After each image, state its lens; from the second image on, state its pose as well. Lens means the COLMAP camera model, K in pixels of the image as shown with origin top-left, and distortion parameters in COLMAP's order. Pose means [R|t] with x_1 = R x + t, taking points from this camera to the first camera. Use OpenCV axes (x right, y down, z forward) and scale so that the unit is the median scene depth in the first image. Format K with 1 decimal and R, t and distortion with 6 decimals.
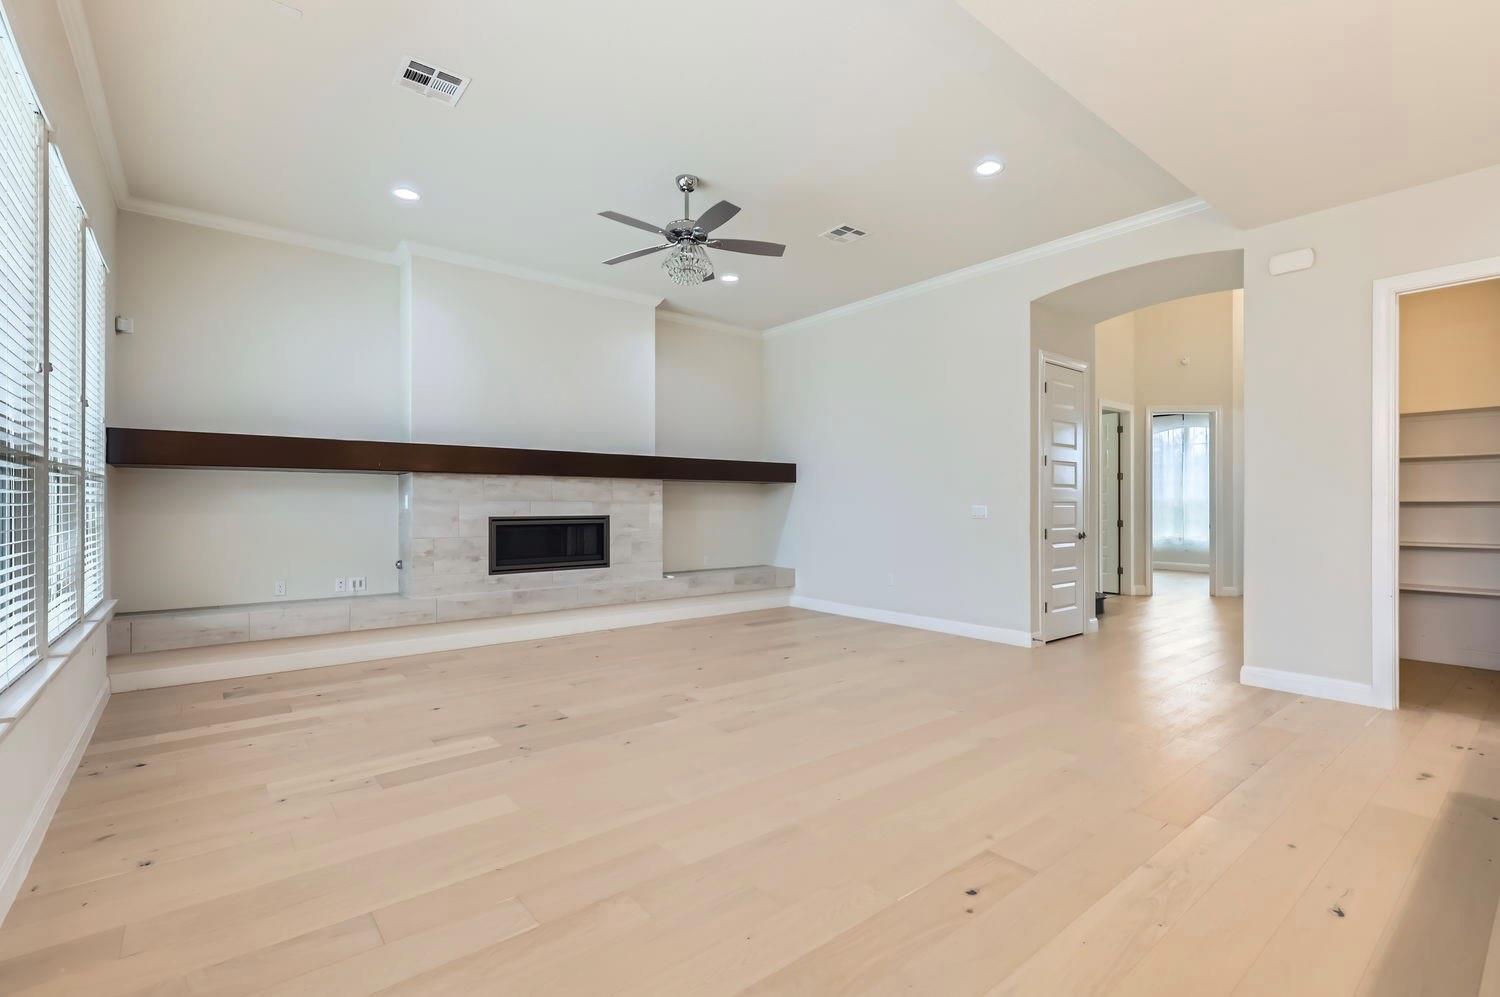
lens RADIAL K [[674.3, 0, 749.7], [0, 674.3, 505.3], [0, 0, 1]] dist [0.002813, -0.000089]
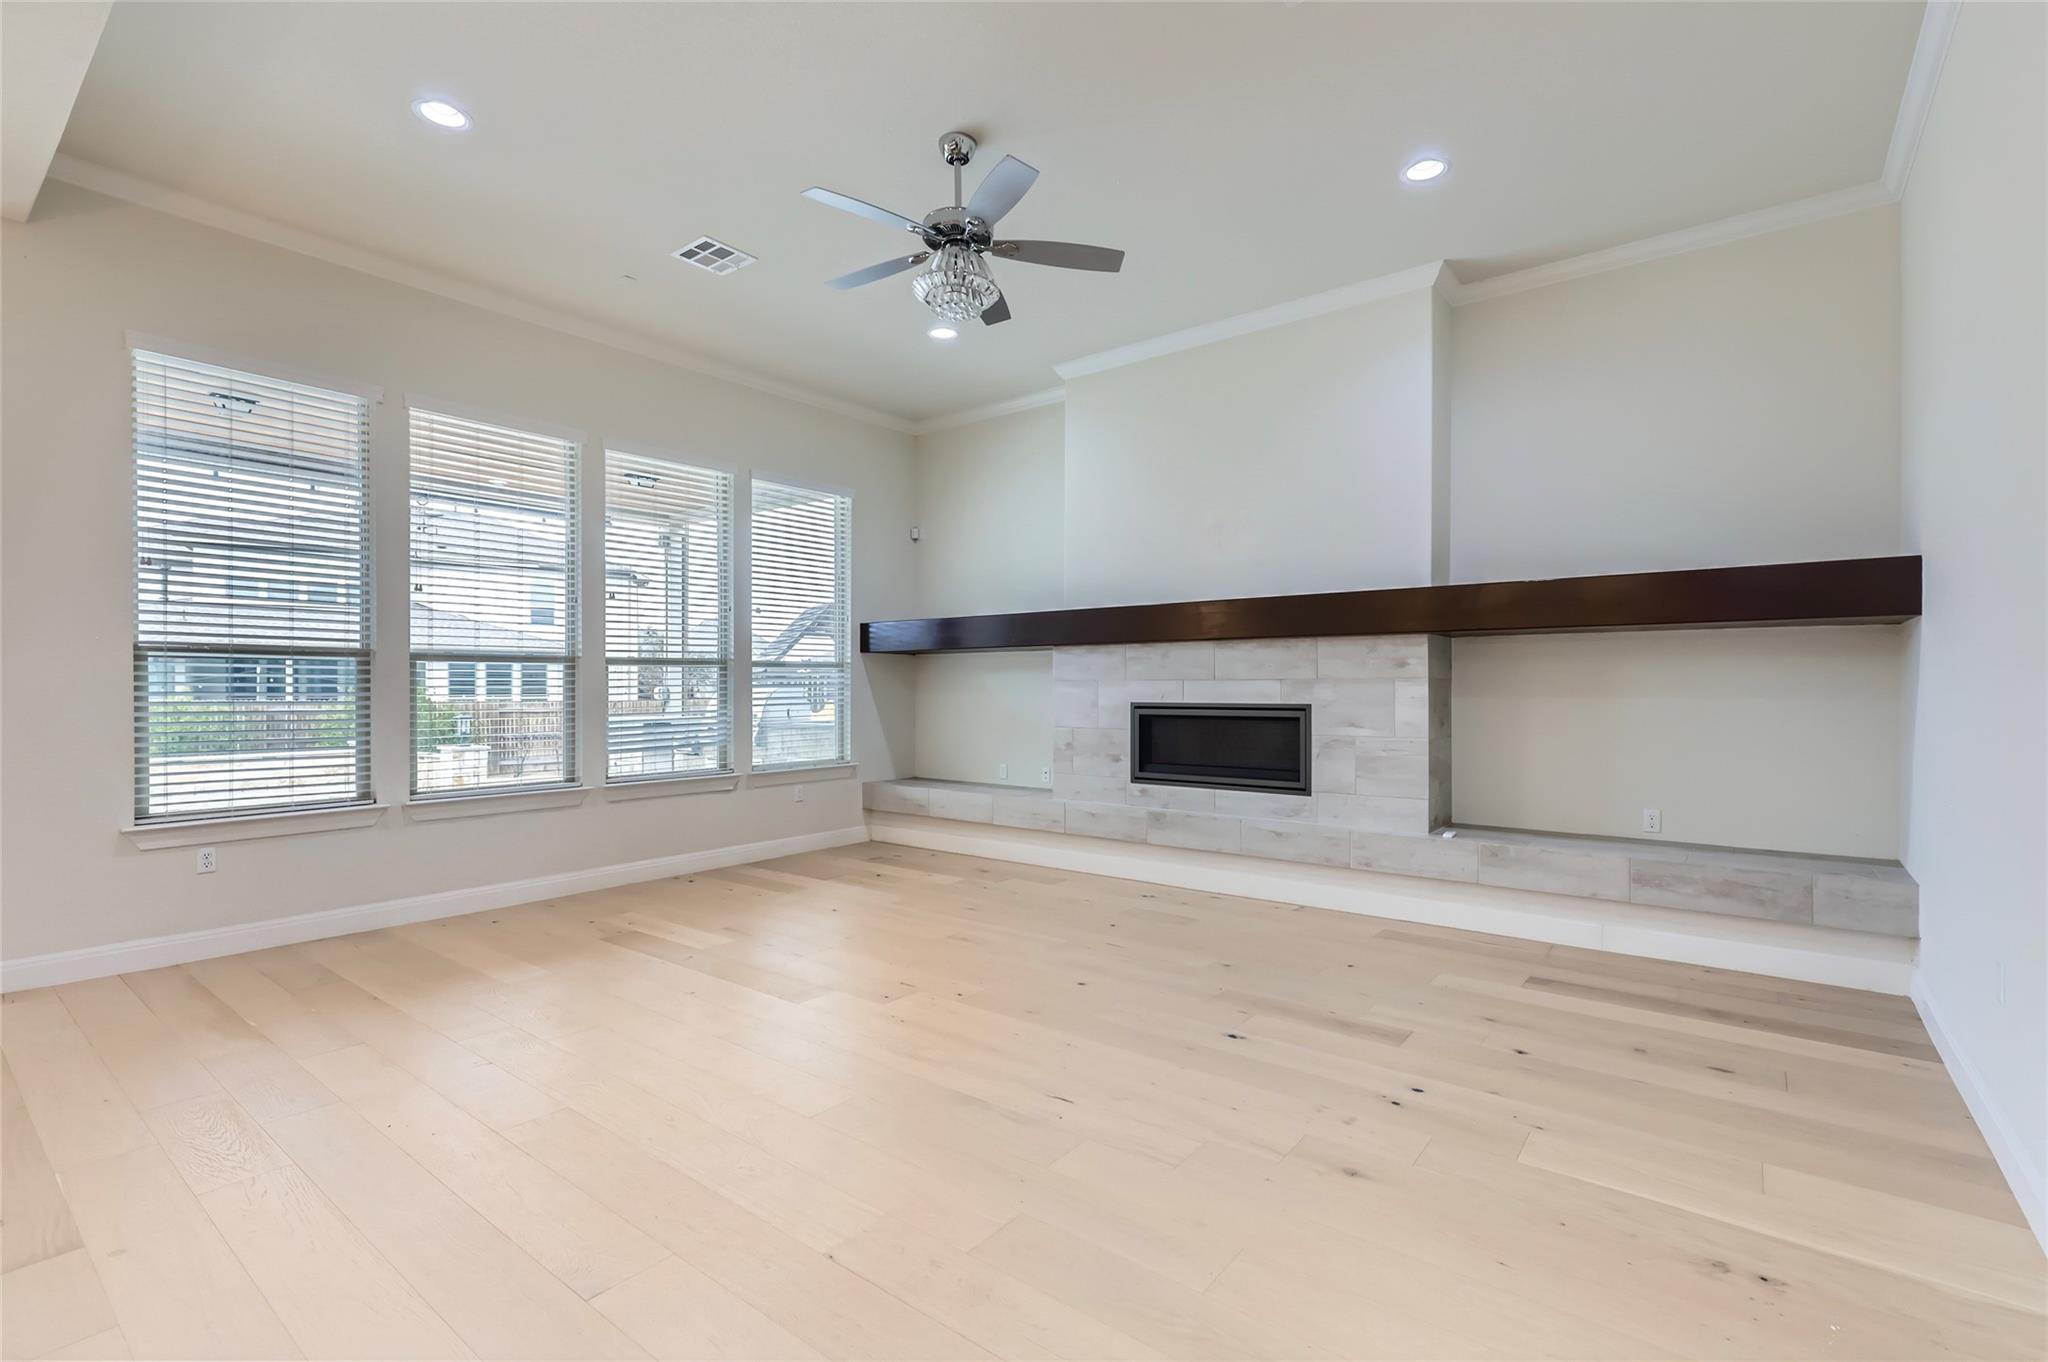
lens RADIAL K [[920.6, 0, 1023.6], [0, 920.6, 690.3], [0, 0, 1]] dist [0.002813, -0.000089]
pose [[0.219006, 0.006126, -0.975704, 0.538371], [0.002208, 0.999975, 0.006774, -0.002871], [0.975721, -0.003638, 0.218986, 0.653389]]
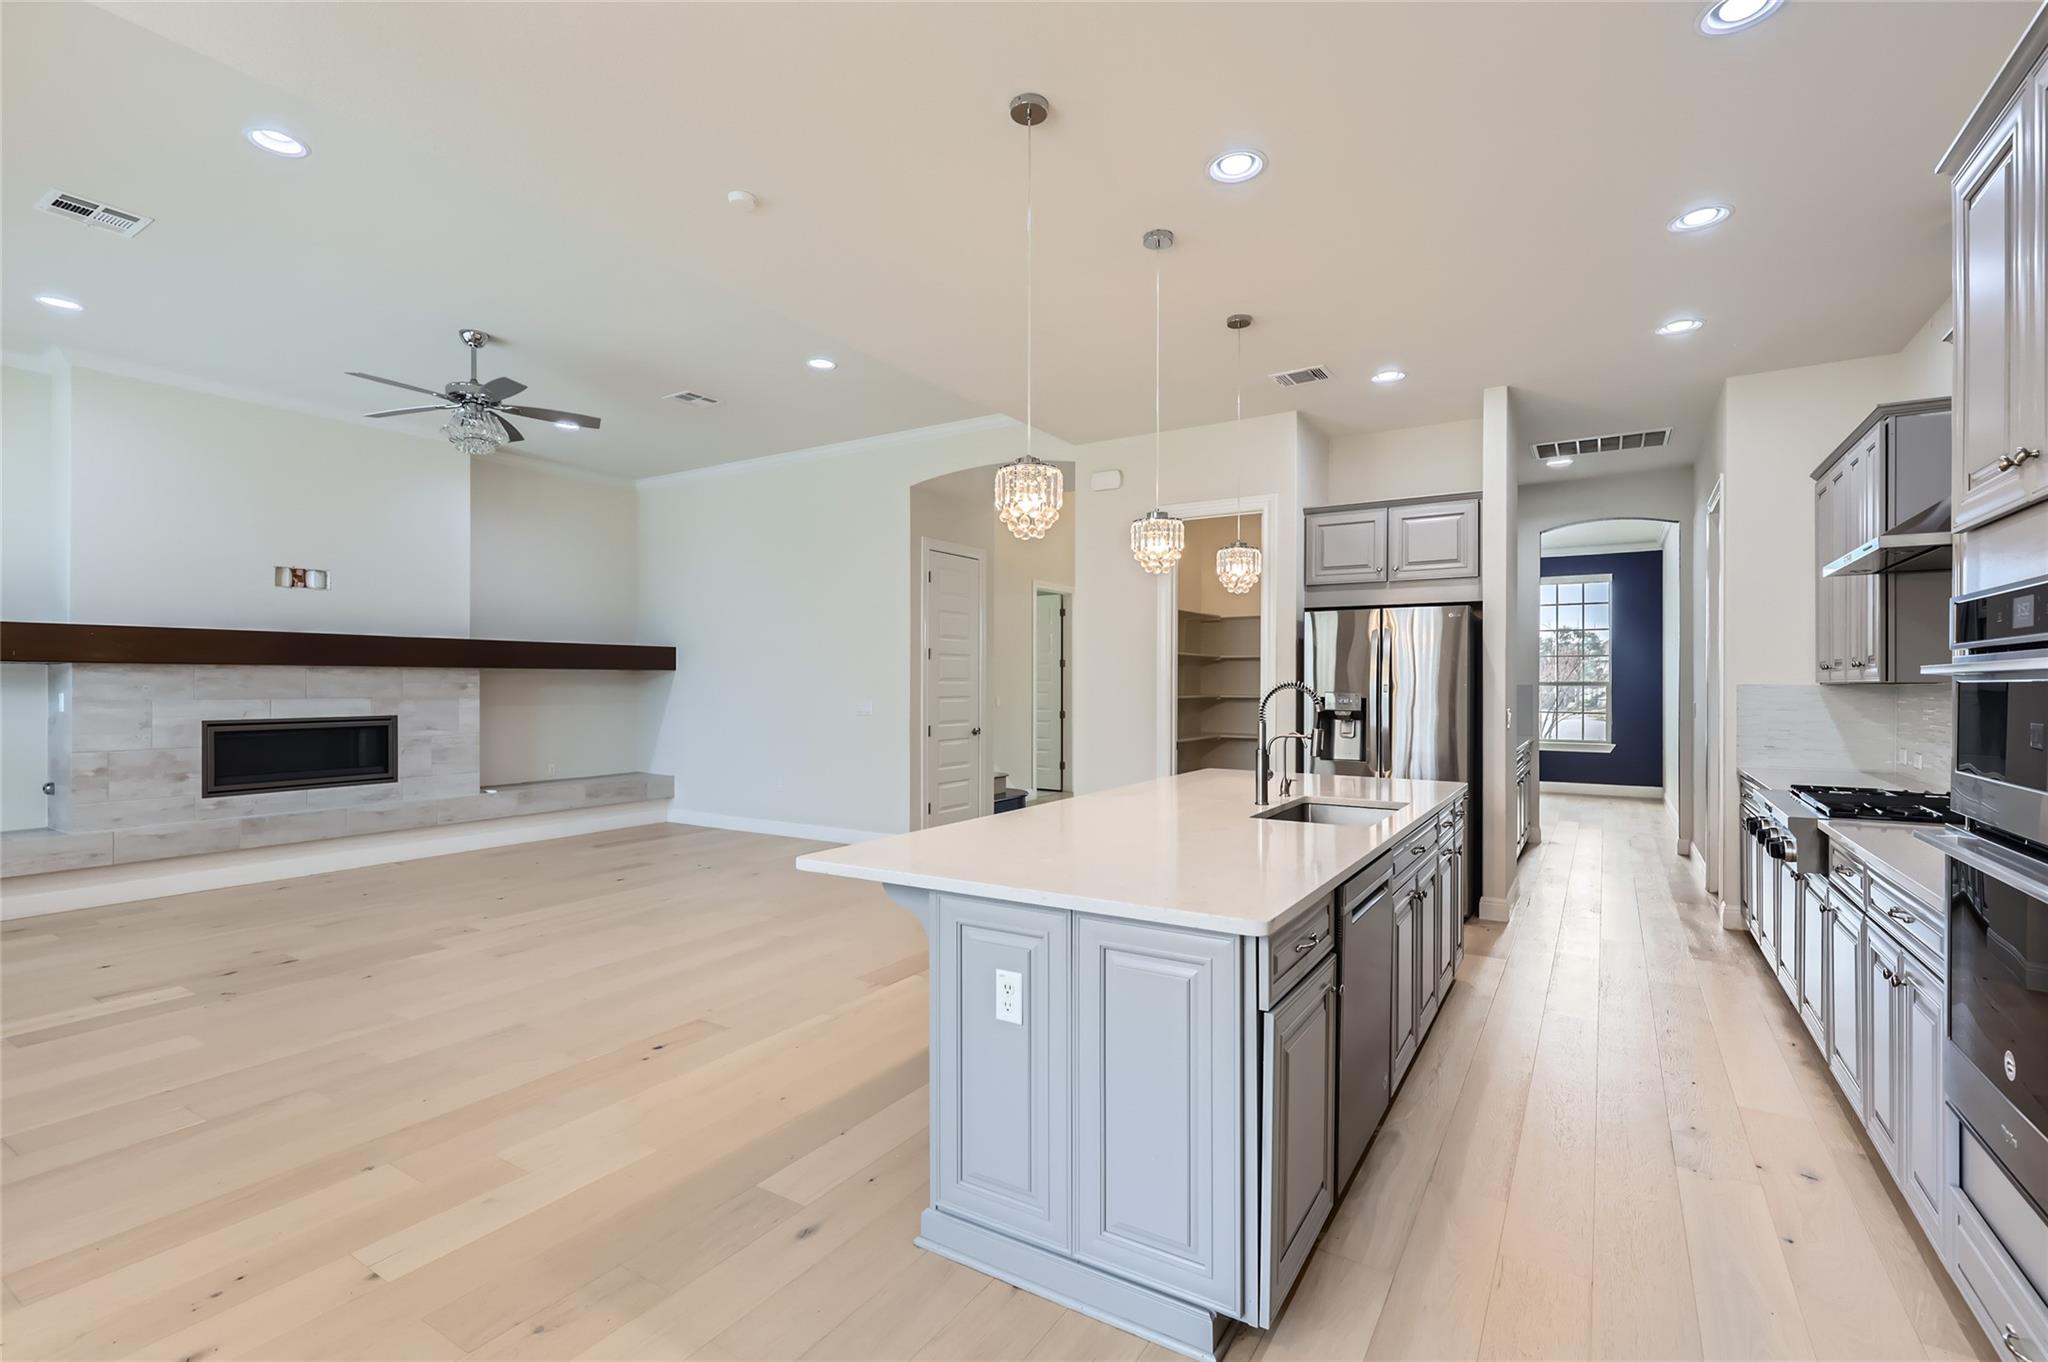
lens RADIAL K [[922.4, 0, 1029.6], [0, 922.4, 684.8], [0, 0, 1]] dist [-0.001446, -0.000626]
pose [[0.945143, 0.000292, 0.326658, 0.146828], [-0.001174, 0.999996, 0.002503, -0.026241], [-0.326656, -0.002749, 0.945139, -0.266634]]
